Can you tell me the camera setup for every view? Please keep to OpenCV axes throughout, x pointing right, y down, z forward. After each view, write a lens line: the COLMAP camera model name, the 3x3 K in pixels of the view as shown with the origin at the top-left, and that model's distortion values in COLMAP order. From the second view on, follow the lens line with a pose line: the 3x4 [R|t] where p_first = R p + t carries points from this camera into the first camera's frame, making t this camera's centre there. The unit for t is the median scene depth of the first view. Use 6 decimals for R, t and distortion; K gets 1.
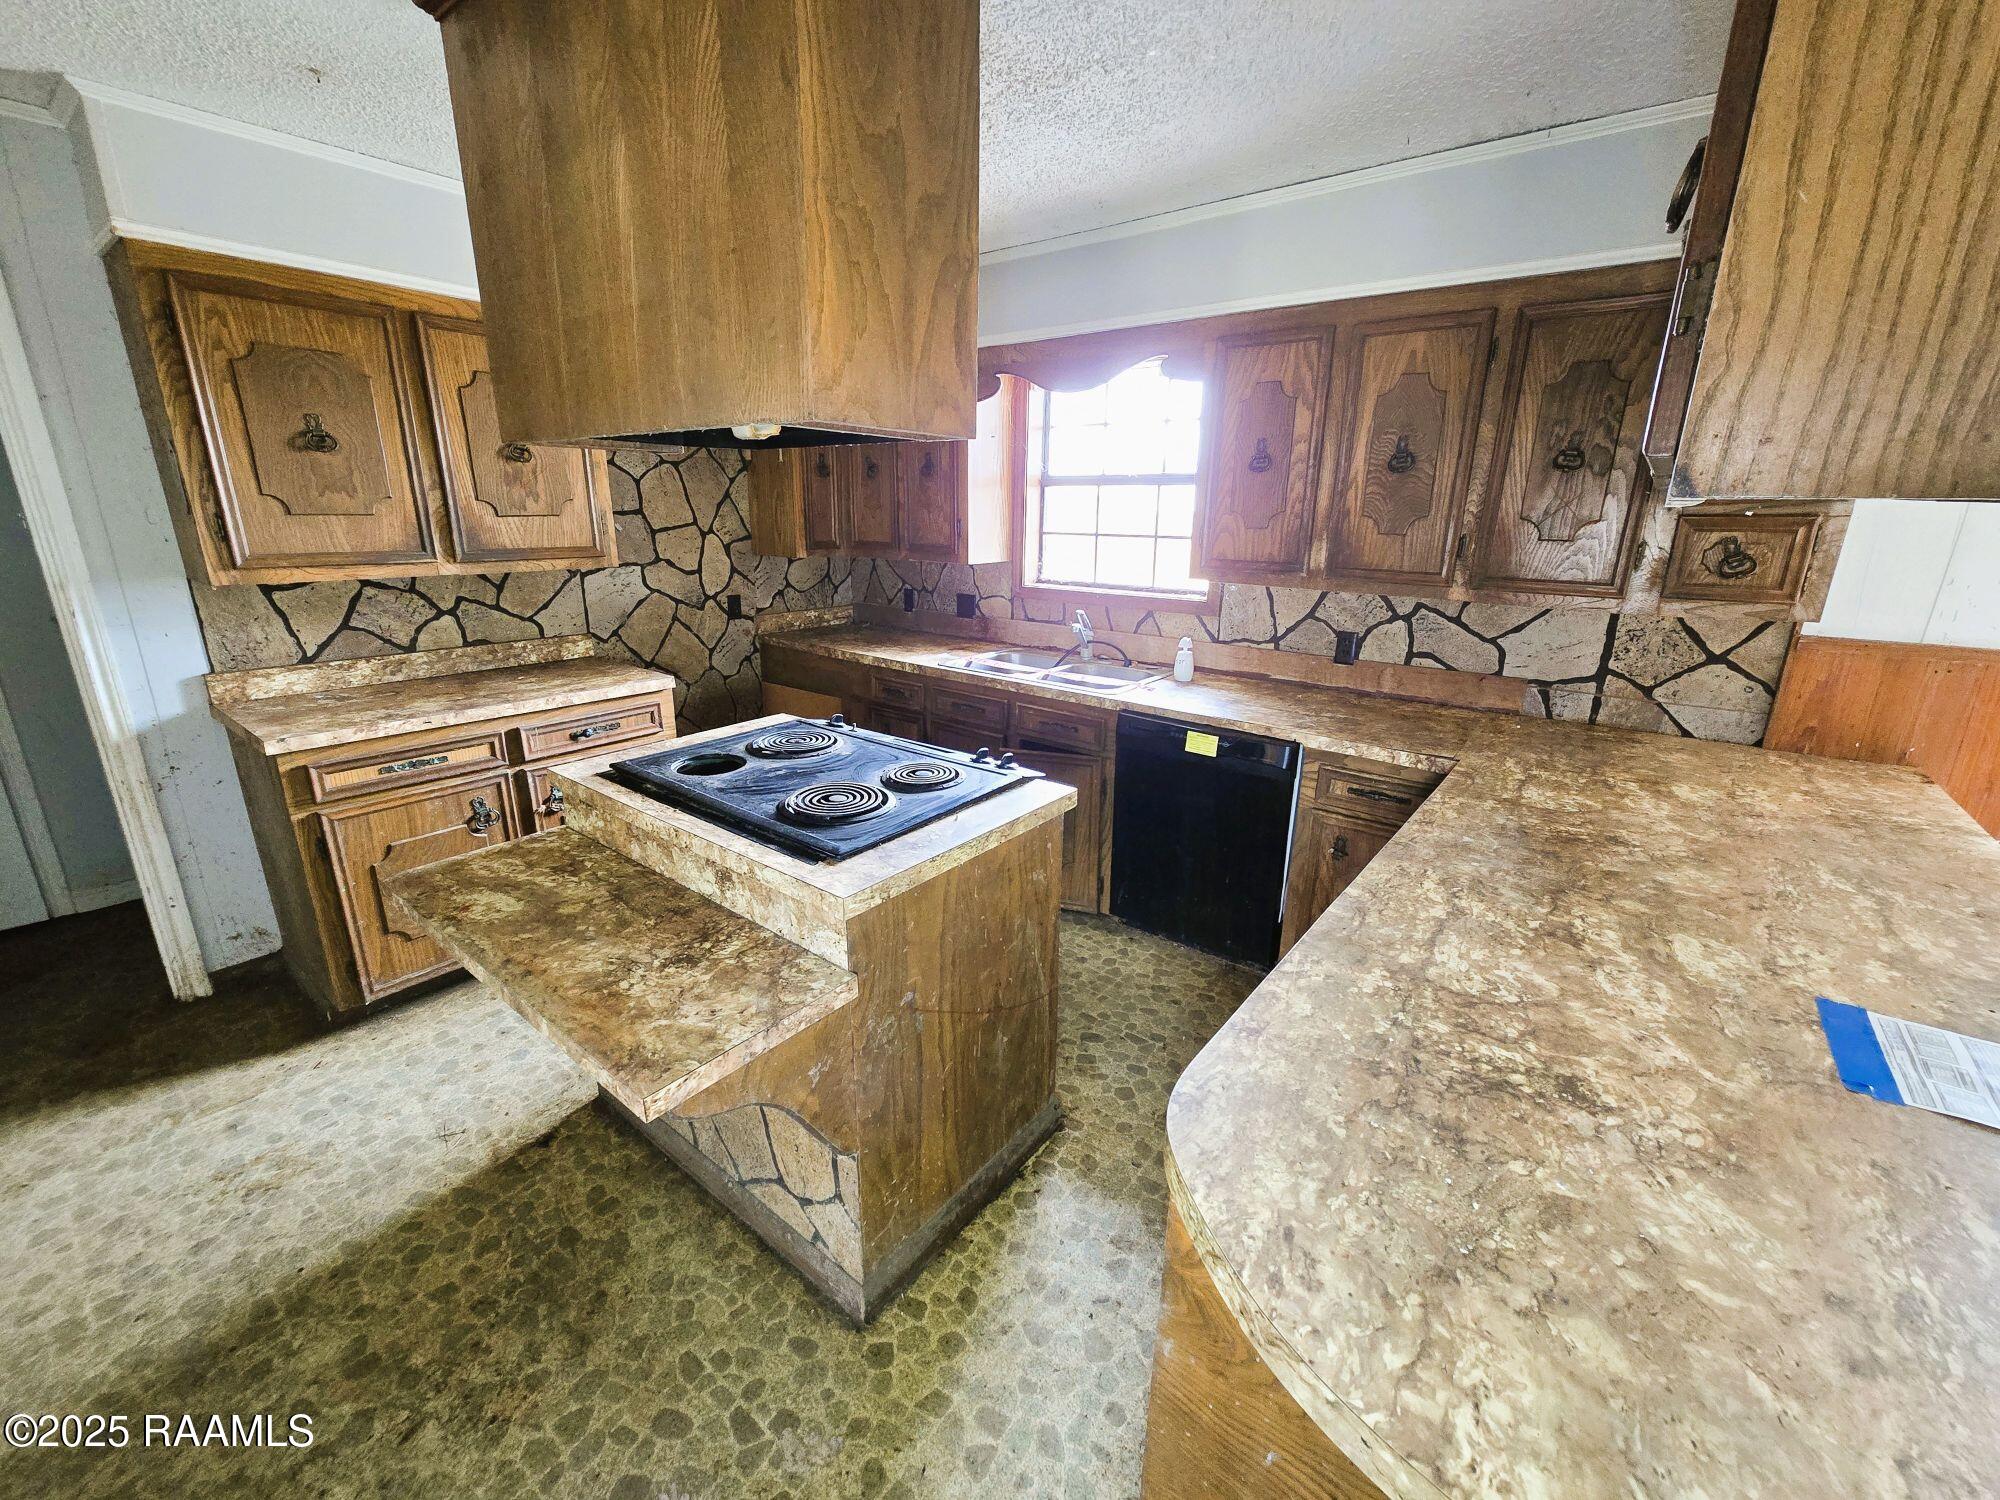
lens RADIAL K [[815.2, 0, 1002.4], [0, 815.2, 745.7], [0, 0, 1]] dist [-0.000426, 0.000410]
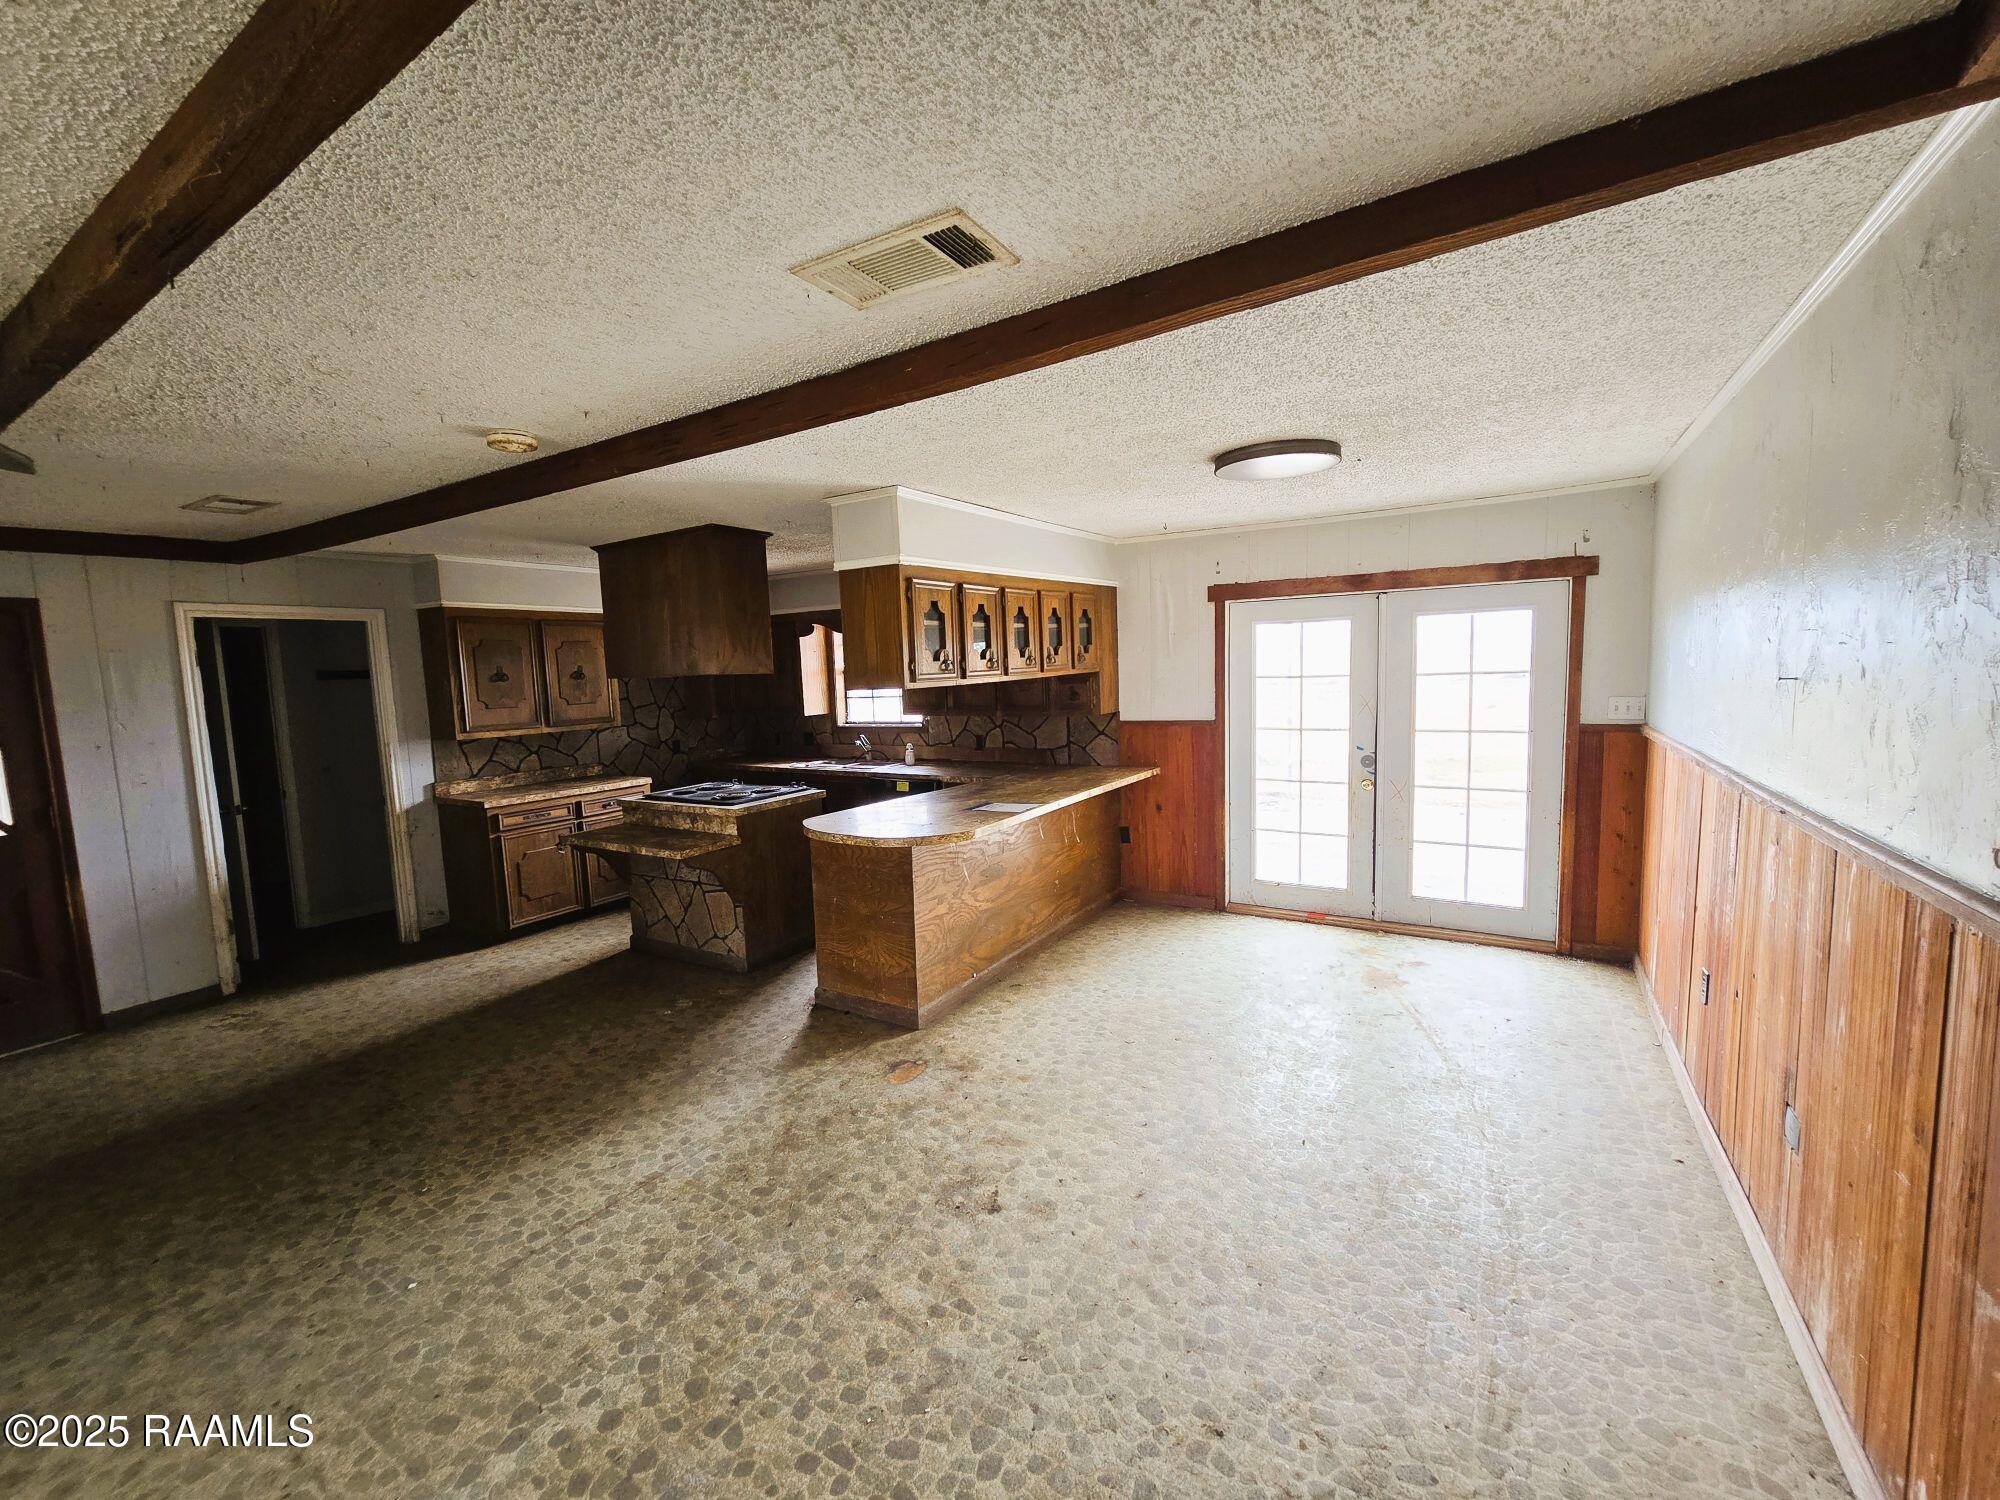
lens RADIAL K [[815.2, 0, 1002.4], [0, 815.2, 745.7], [0, 0, 1]] dist [-0.000426, 0.000410]
pose [[0.991777, -0.061250, 0.112370, 0.262756], [0.081475, 0.979297, -0.185307, 0.315888], [-0.098693, 0.192938, 0.976235, -1.191632]]
